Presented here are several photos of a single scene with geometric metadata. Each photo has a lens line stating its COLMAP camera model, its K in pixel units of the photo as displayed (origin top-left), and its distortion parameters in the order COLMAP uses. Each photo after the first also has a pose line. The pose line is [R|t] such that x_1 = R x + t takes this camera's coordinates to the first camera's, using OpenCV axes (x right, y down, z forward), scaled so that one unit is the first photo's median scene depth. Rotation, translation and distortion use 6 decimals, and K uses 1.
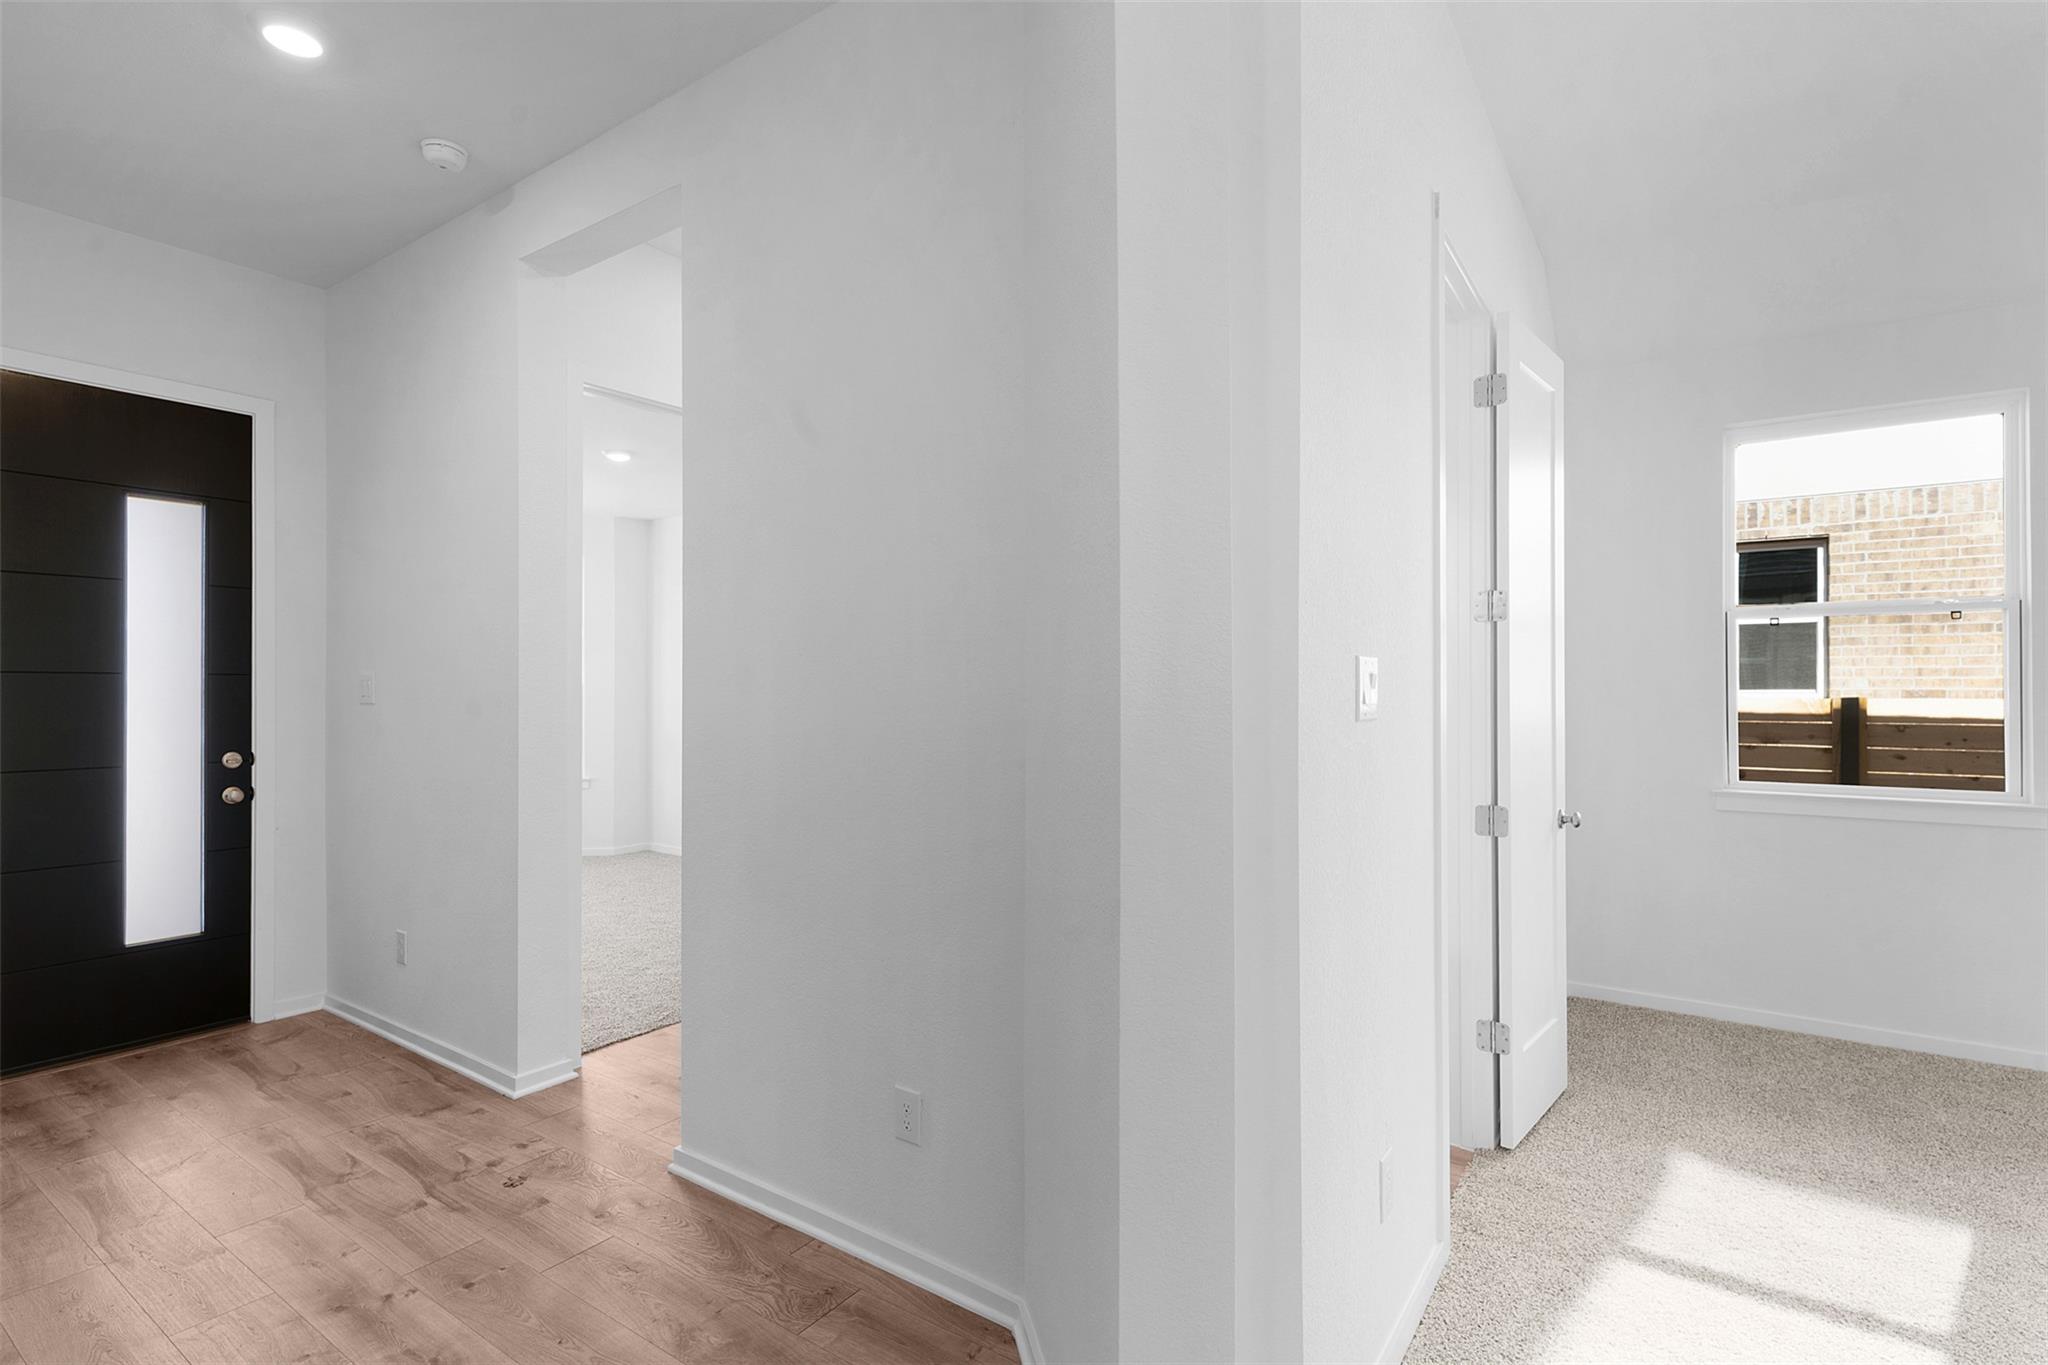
lens RADIAL K [[992.6, 0, 1020.9], [0, 992.6, 685.0], [0, 0, 1]] dist [-0.003967, -0.000485]
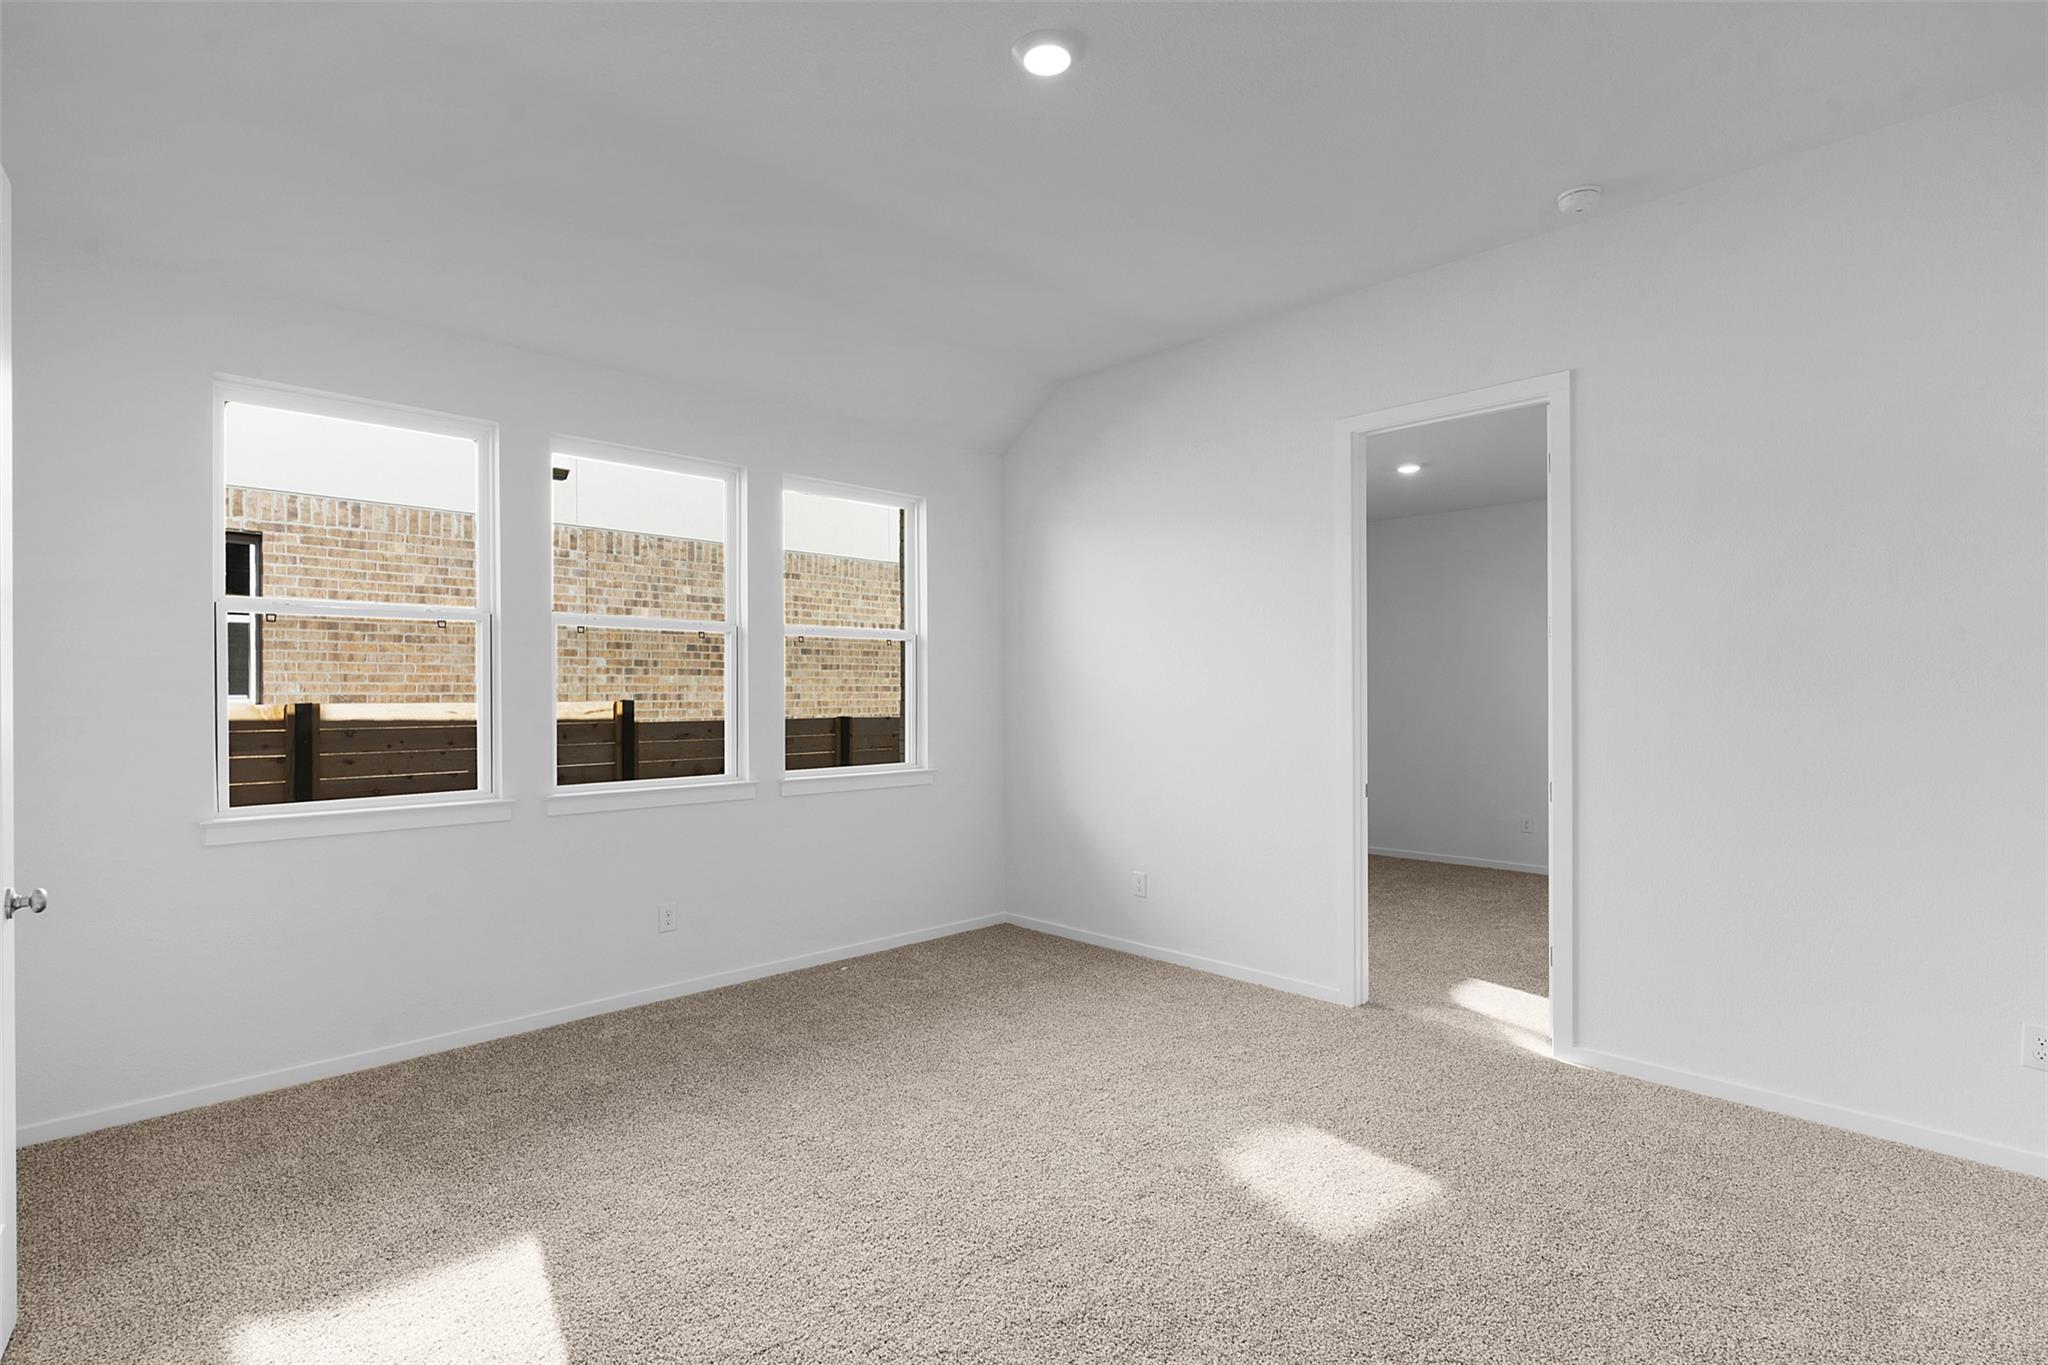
lens RADIAL K [[992.6, 0, 1020.2], [0, 992.6, 690.3], [0, 0, 1]] dist [-0.003967, -0.000485]
pose [[0.191671, 0.001933, 0.981457, 0.021855], [-0.002094, 0.999997, -0.001560, 0.000210], [-0.981457, -0.001756, 0.191675, 0.102536]]
